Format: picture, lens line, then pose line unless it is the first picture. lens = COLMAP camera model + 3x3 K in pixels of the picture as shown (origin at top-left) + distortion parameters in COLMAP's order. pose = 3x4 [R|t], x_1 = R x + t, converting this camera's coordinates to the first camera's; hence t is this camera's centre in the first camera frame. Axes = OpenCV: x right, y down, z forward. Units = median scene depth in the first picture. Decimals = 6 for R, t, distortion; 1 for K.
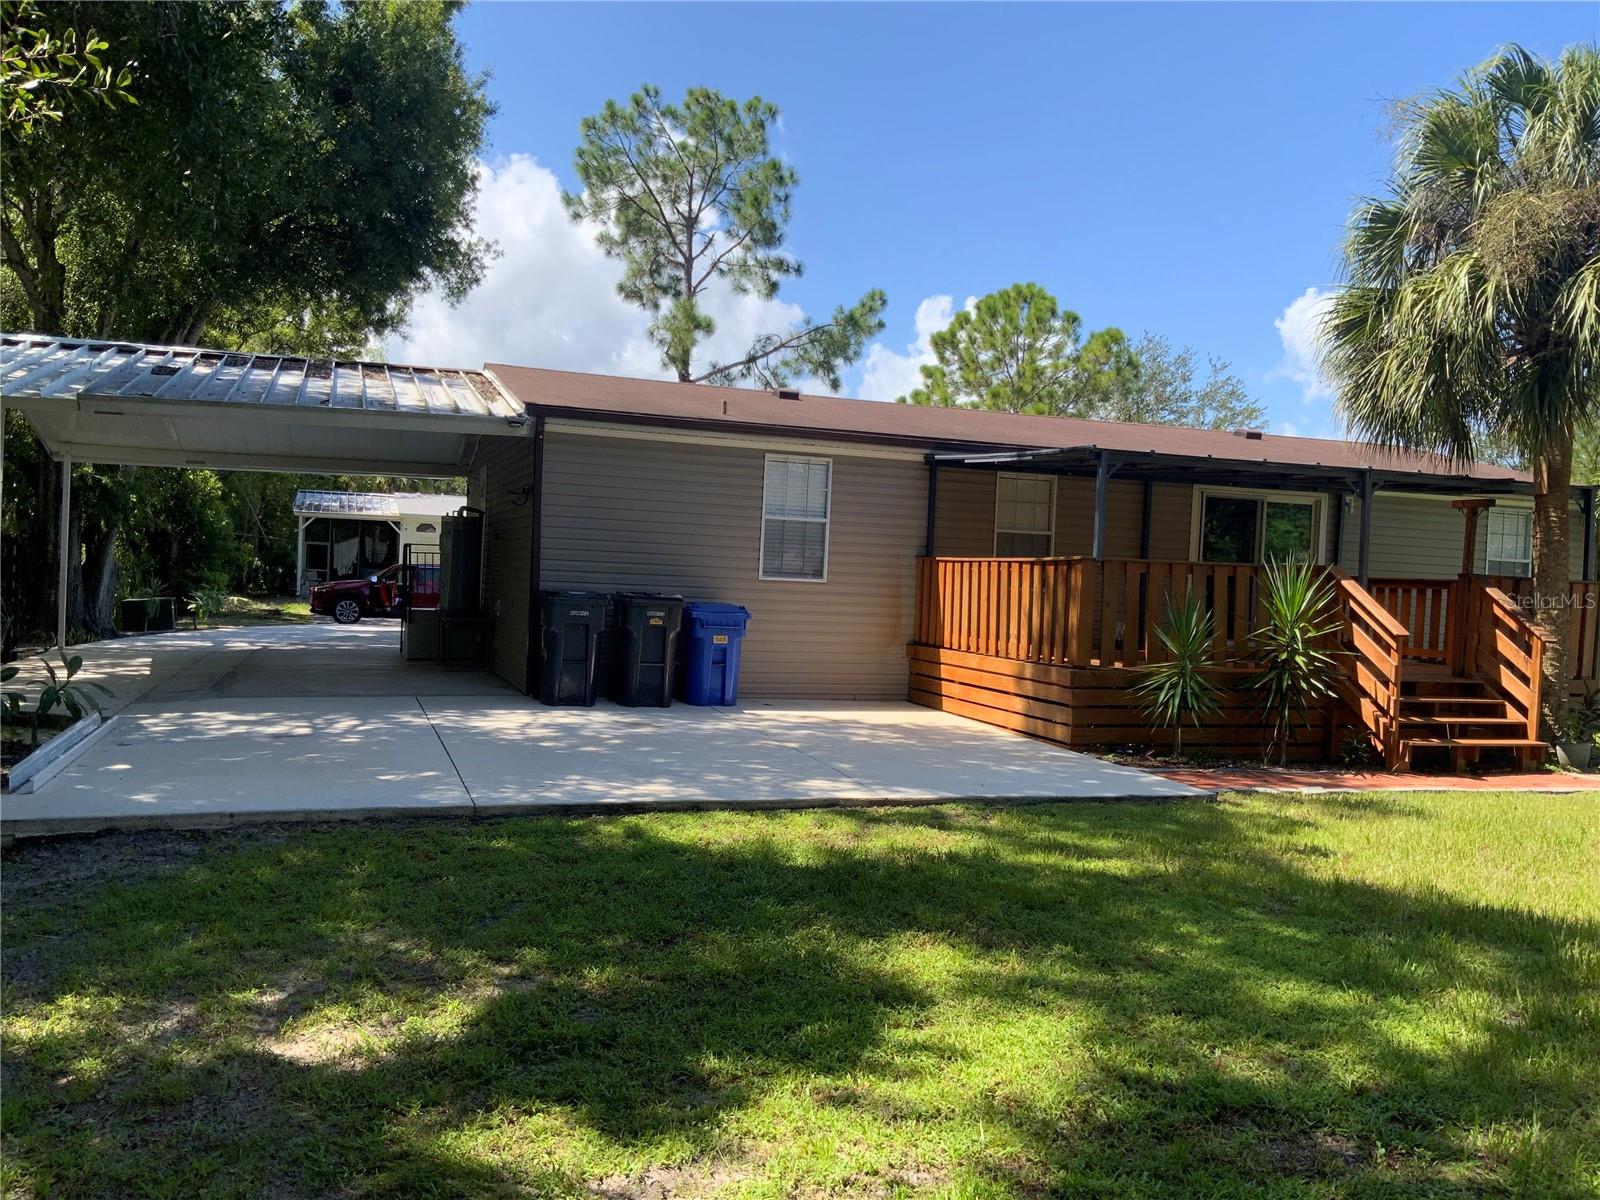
lens RADIAL K [[1323.0, 0, 796.4], [0, 1323.0, 589.1], [0, 0, 1]] dist [0.121946, -0.245119]
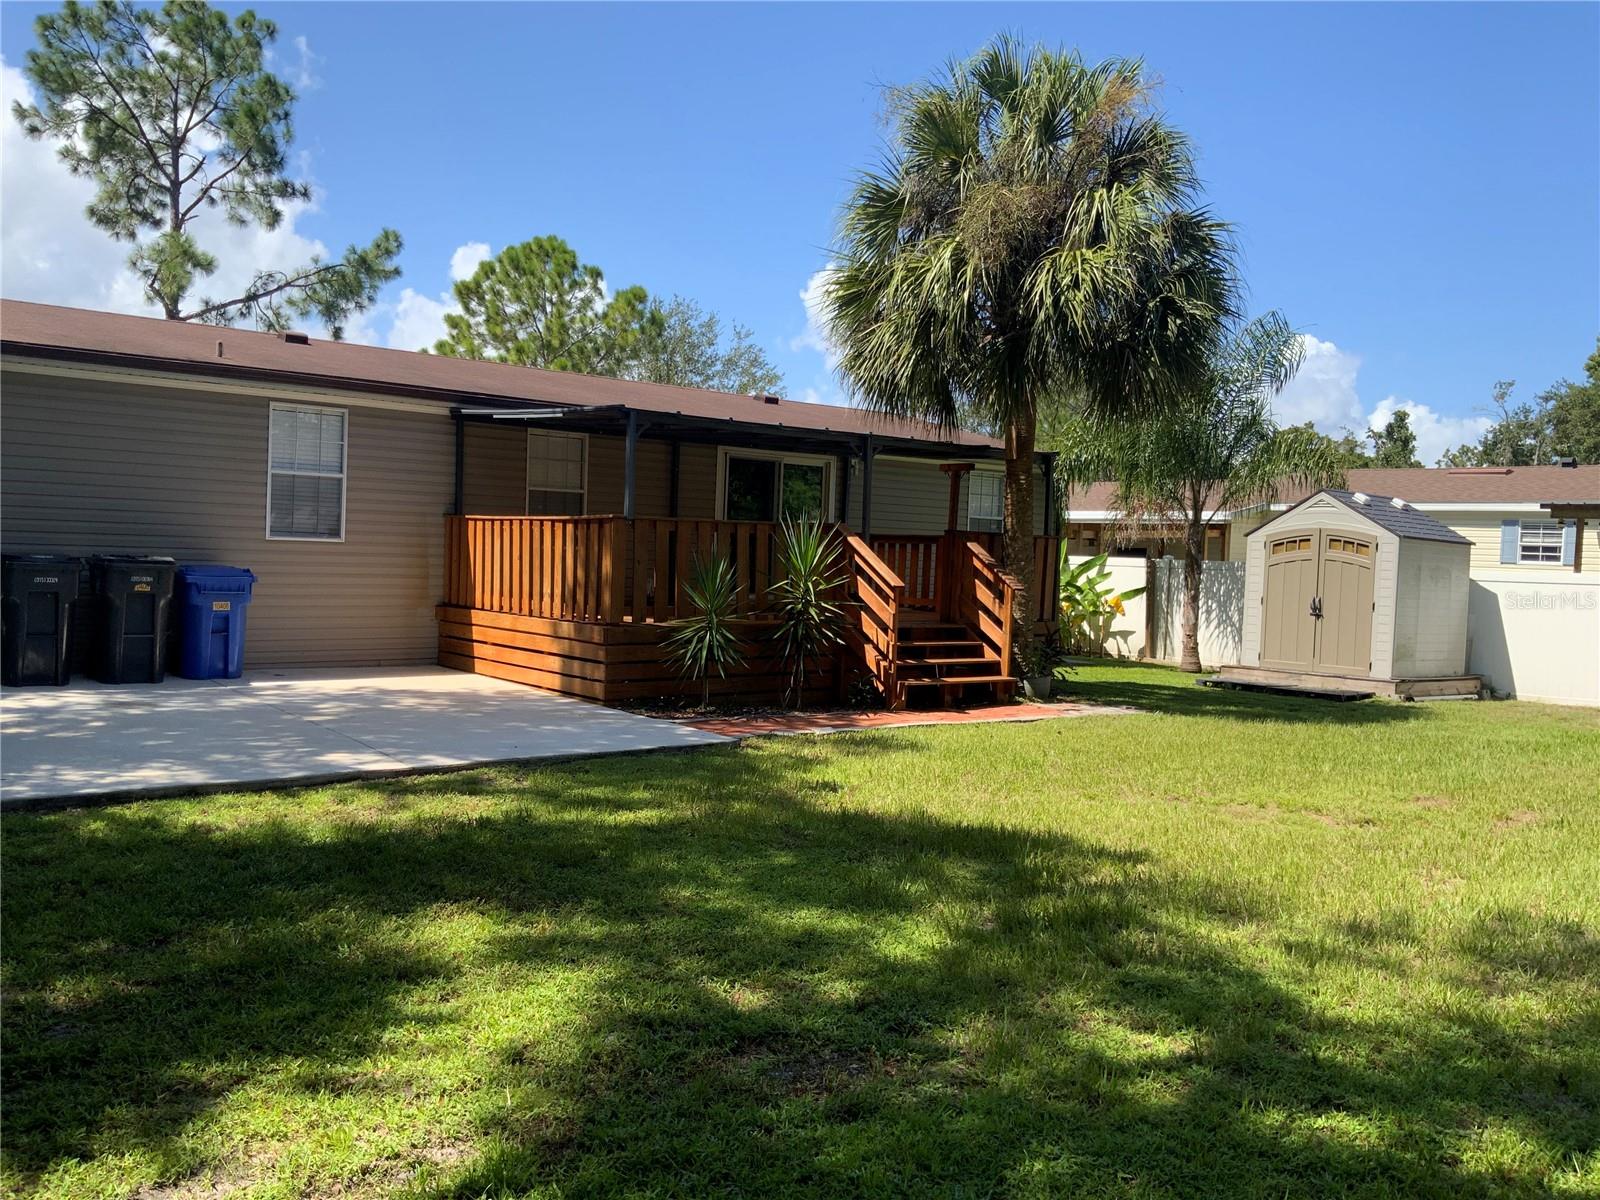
lens RADIAL K [[1323.0, 0, 796.4], [0, 1323.0, 589.1], [0, 0, 1]] dist [0.121946, -0.245119]
pose [[0.941126, -0.020585, 0.337429, 0.004706], [0.010042, 0.999406, 0.032961, 0.000126], [-0.337907, -0.027632, 0.940774, 0.003932]]
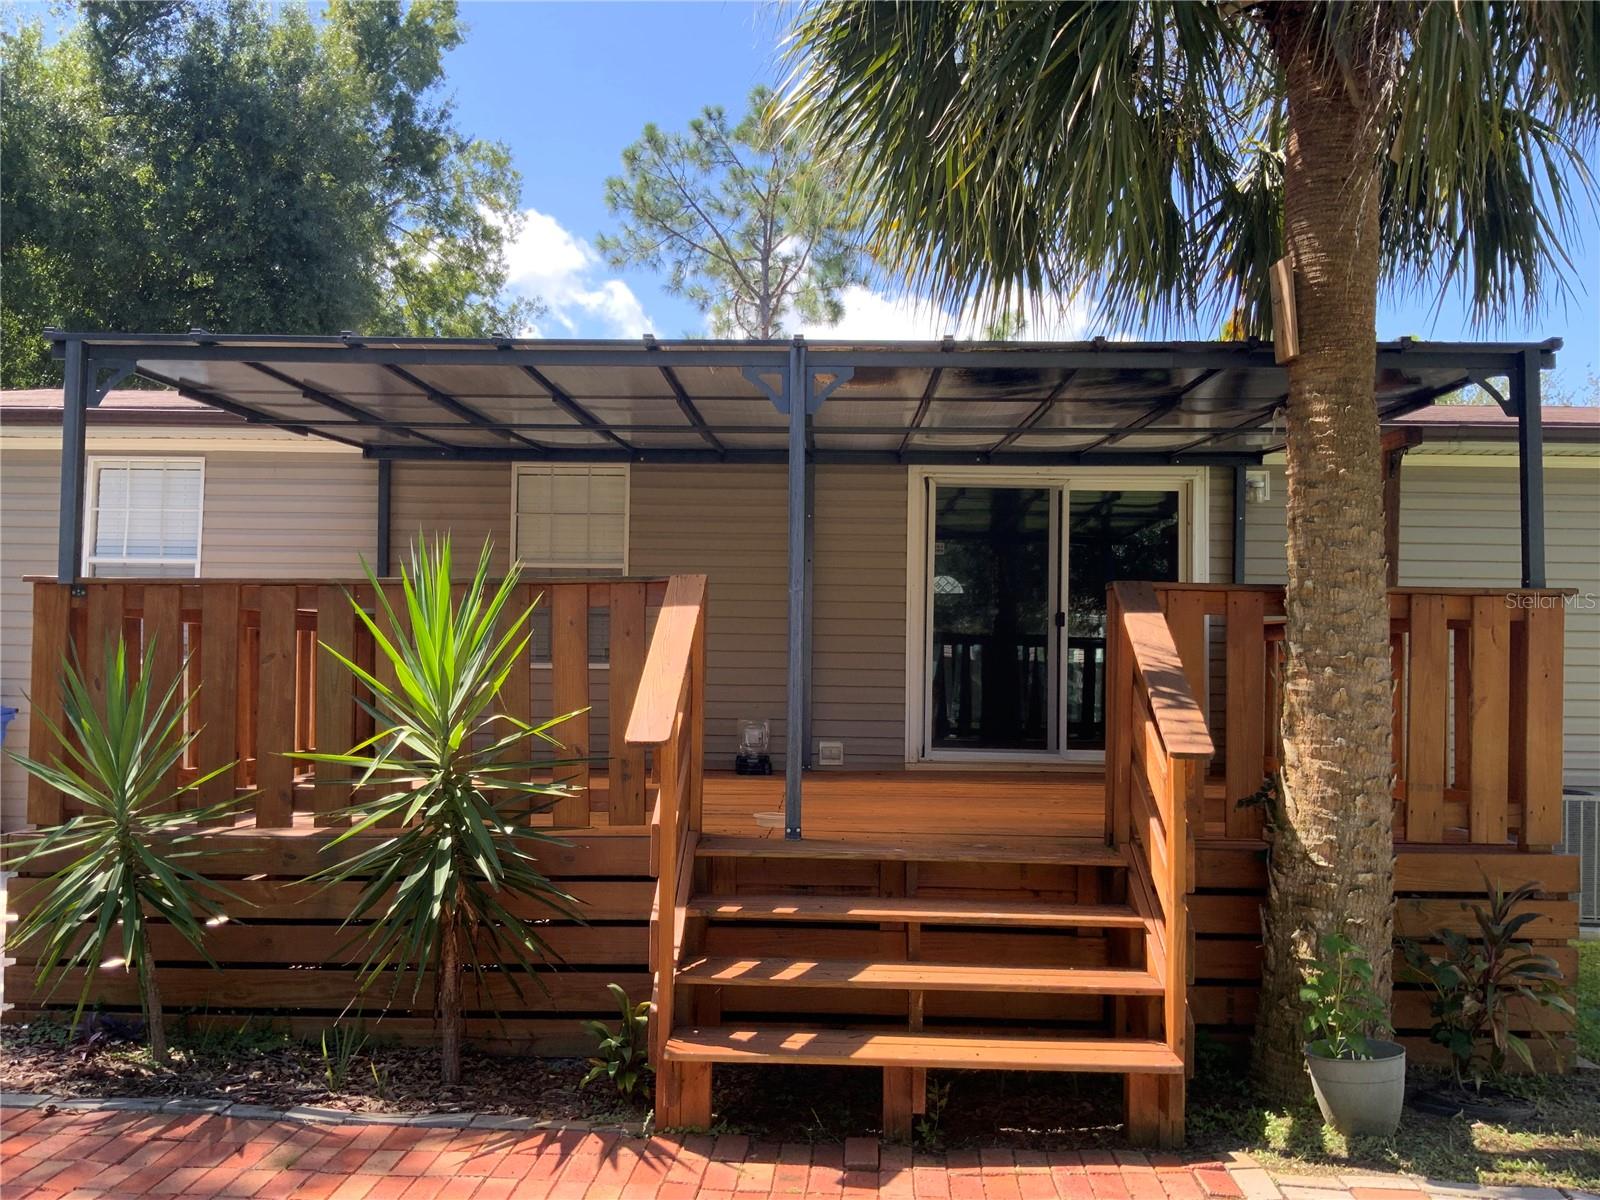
lens RADIAL K [[1323.0, 0, 796.4], [0, 1323.0, 589.1], [0, 0, 1]] dist [0.121946, -0.245119]
pose [[0.944336, -0.053134, -0.324664, 0.621787], [0.026625, 0.995978, -0.085555, 0.024960], [0.327904, 0.072148, 0.941952, 0.692639]]
